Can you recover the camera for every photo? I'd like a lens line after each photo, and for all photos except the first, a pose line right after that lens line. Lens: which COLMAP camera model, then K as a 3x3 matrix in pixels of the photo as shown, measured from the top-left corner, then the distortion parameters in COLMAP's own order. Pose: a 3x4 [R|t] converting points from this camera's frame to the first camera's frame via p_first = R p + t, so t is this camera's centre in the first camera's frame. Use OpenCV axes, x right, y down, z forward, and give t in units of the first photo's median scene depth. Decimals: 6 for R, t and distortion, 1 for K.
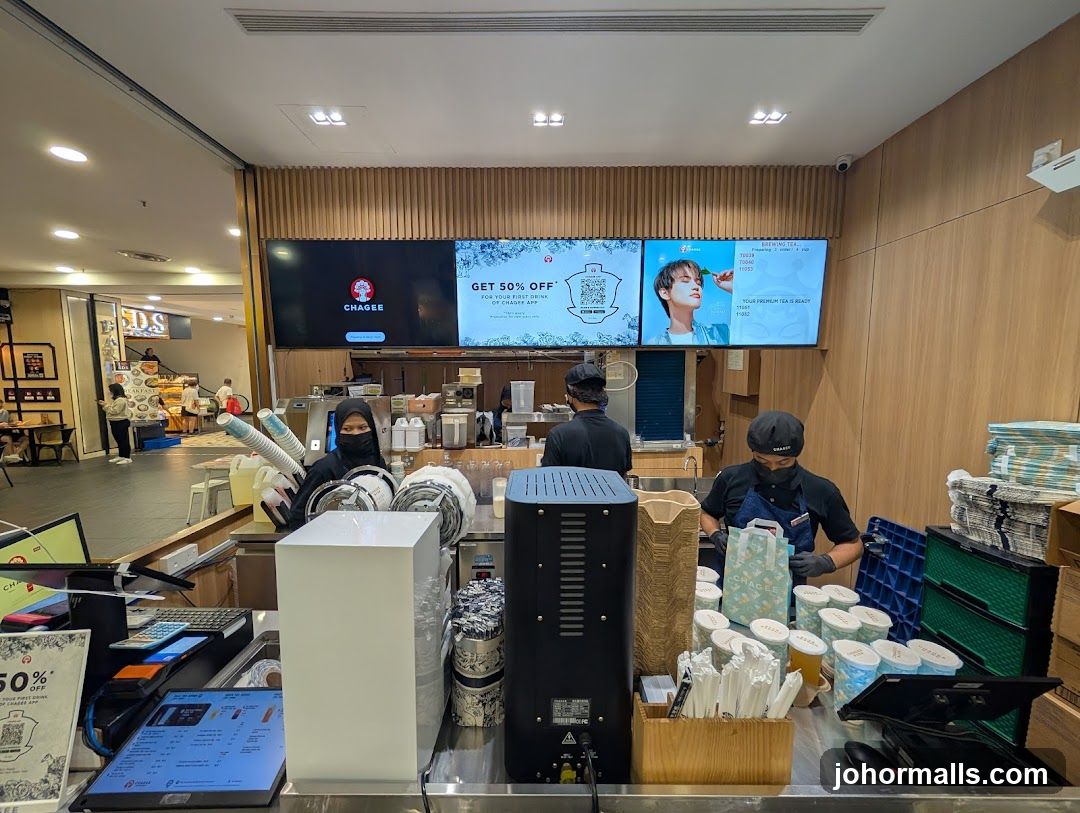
lens RADIAL K [[408.1, 0, 540.0], [0, 408.1, 410.6], [0, 0, 1]] dist [-0.003093, 0.000244]
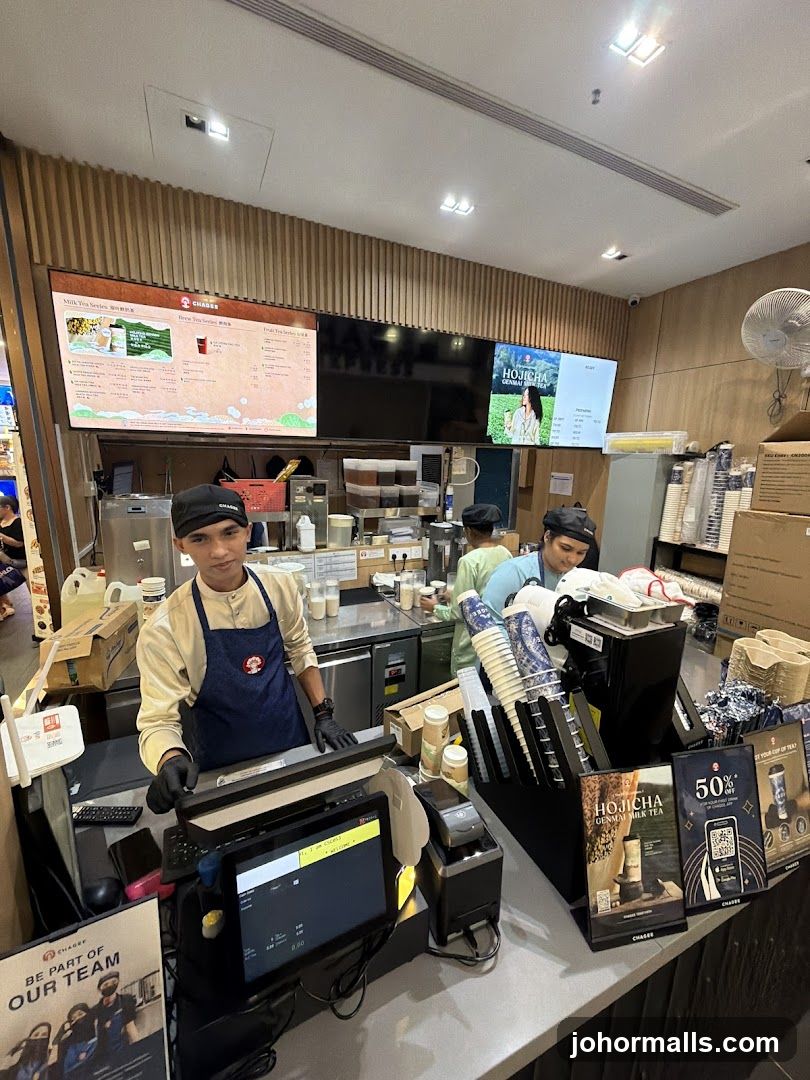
lens RADIAL K [[427.0, 0, 406.1], [0, 427.0, 540.6], [0, 0, 1]] dist [-0.001960, -0.000011]
pose [[0.907900, -0.058822, 0.415040, -0.431246], [0.014764, 0.993978, 0.108578, -0.029990], [-0.418927, -0.092450, 0.903301, 0.050305]]
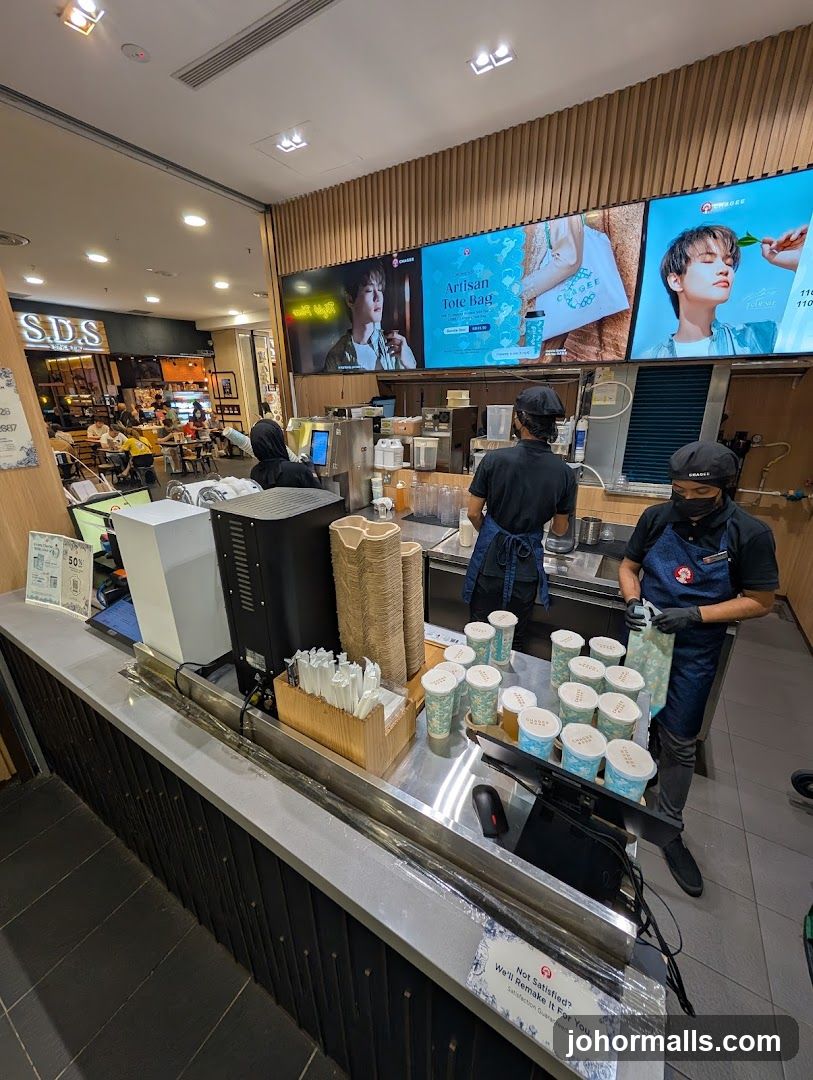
lens RADIAL K [[408.1, 0, 405.0], [0, 408.1, 540.3], [0, 0, 1]] dist [-0.003093, 0.000244]
pose [[0.850961, 0.175380, -0.495084, 0.333702], [-0.042301, 0.962427, 0.268226, -0.017889], [0.523523, -0.207307, 0.826406, 0.055561]]
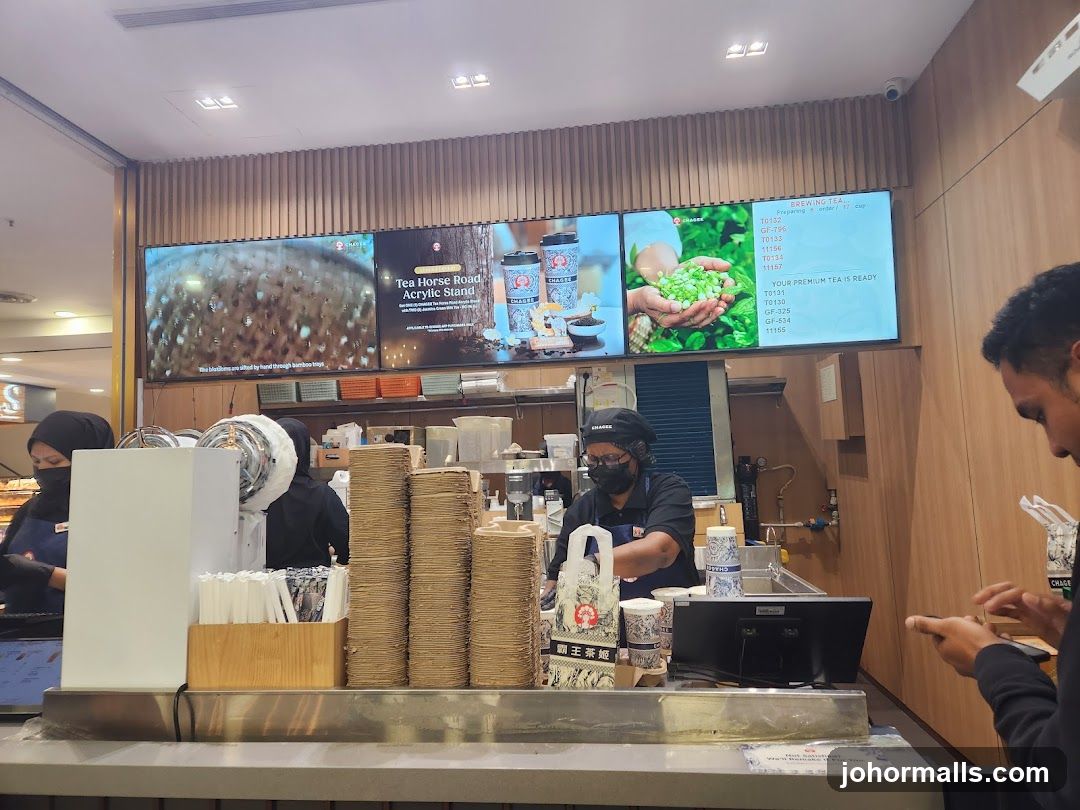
lens RADIAL K [[715.0, 0, 535.7], [0, 715.0, 401.5], [0, 0, 1]] dist [0.048818, -0.010038]
pose [[0.991705, -0.044436, -0.120606, 0.231545], [0.020384, 0.980835, -0.193772, 0.160404], [0.126905, 0.189706, 0.973605, -0.218673]]
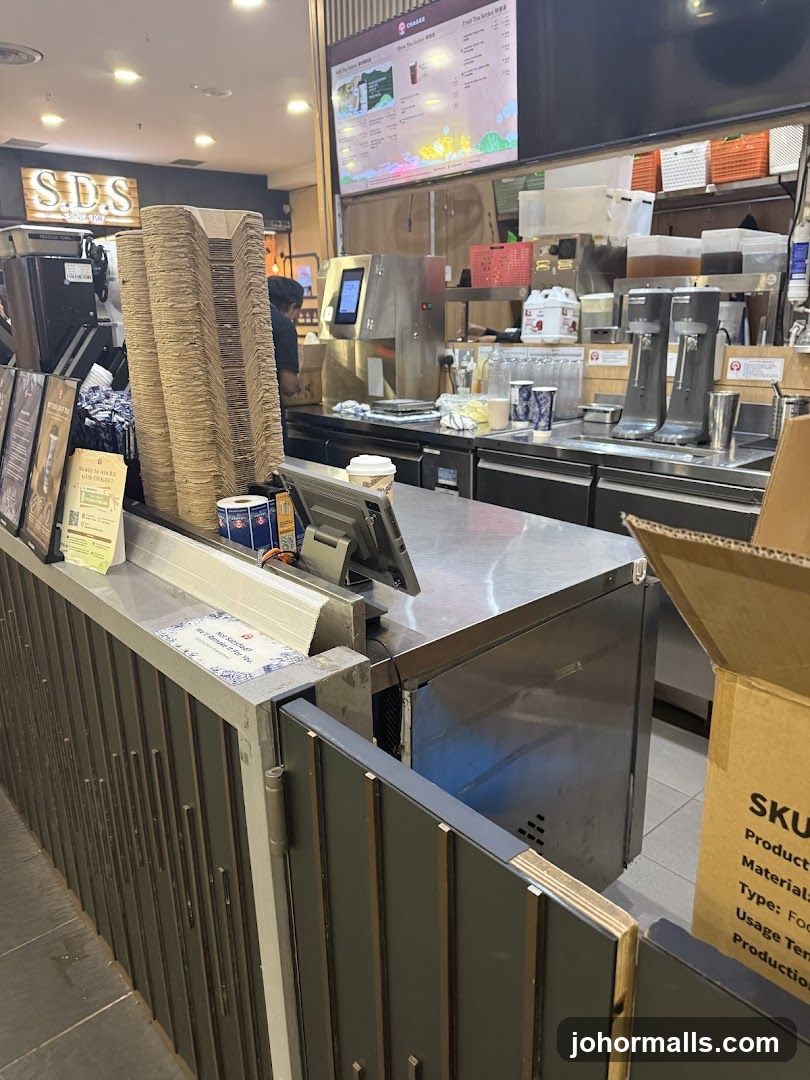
lens RADIAL K [[770.7, 0, 388.7], [0, 770.7, 546.6], [0, 0, 1]] dist [-0.016779, -0.005824]
pose [[0.644554, 0.213903, -0.734027, 0.631494], [-0.057139, 0.970858, 0.232743, 0.146972], [0.762421, -0.108074, 0.637993, 0.061646]]
